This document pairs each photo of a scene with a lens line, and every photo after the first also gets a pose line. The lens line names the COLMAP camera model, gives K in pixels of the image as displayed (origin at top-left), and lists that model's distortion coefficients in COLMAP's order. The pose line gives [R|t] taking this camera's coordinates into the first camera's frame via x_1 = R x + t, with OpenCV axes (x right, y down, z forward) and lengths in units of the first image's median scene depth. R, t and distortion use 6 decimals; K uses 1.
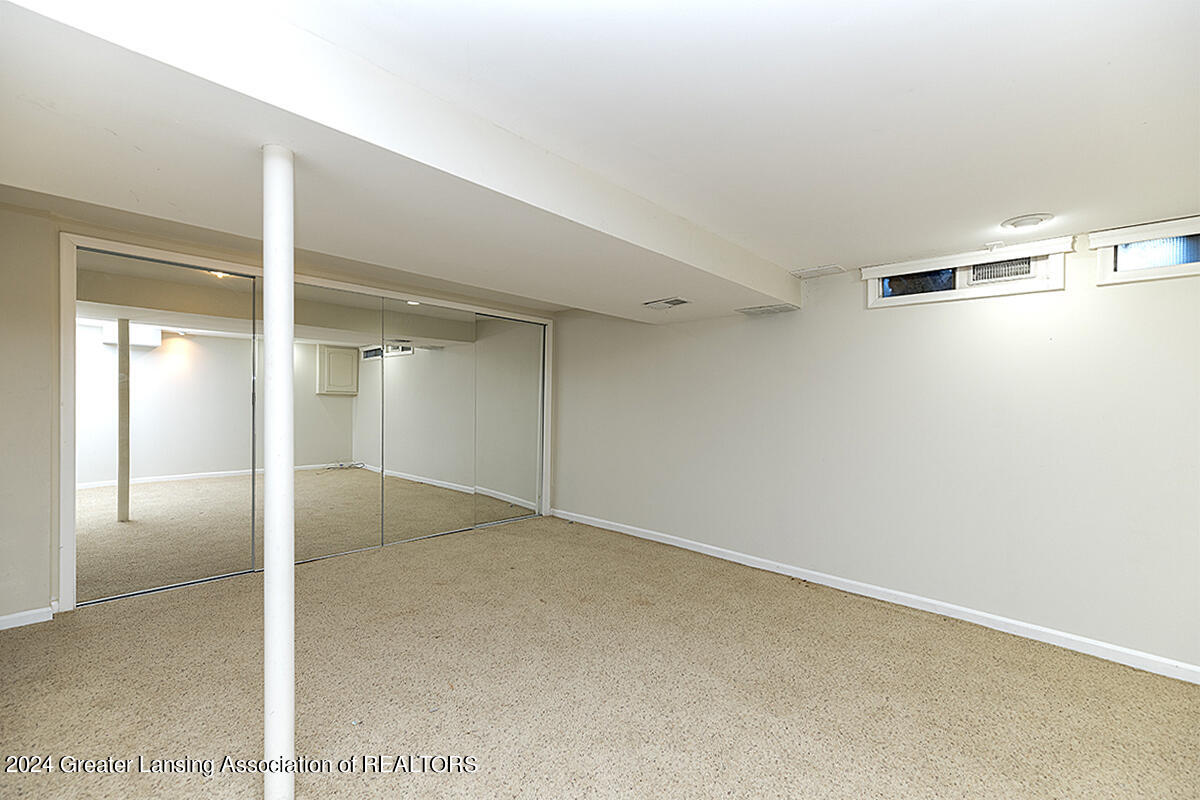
lens RADIAL K [[475.9, 0, 591.8], [0, 475.9, 413.4], [0, 0, 1]] dist [0.001678, 0.005352]
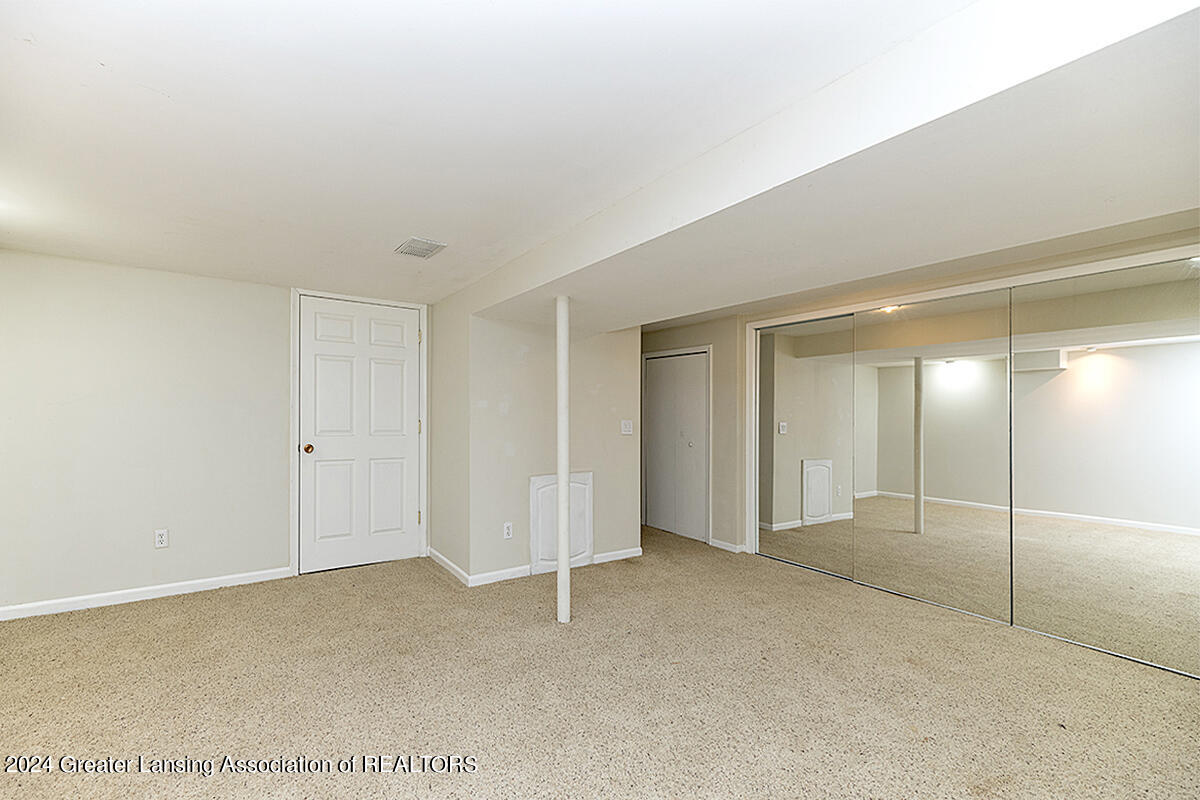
lens RADIAL K [[475.9, 0, 591.8], [0, 475.9, 413.4], [0, 0, 1]] dist [0.001678, 0.005352]
pose [[-0.154759, -0.015414, -0.987832, 0.431368], [-0.027856, 0.999549, -0.011232, -0.022310], [0.987560, 0.025778, -0.155118, 0.518824]]
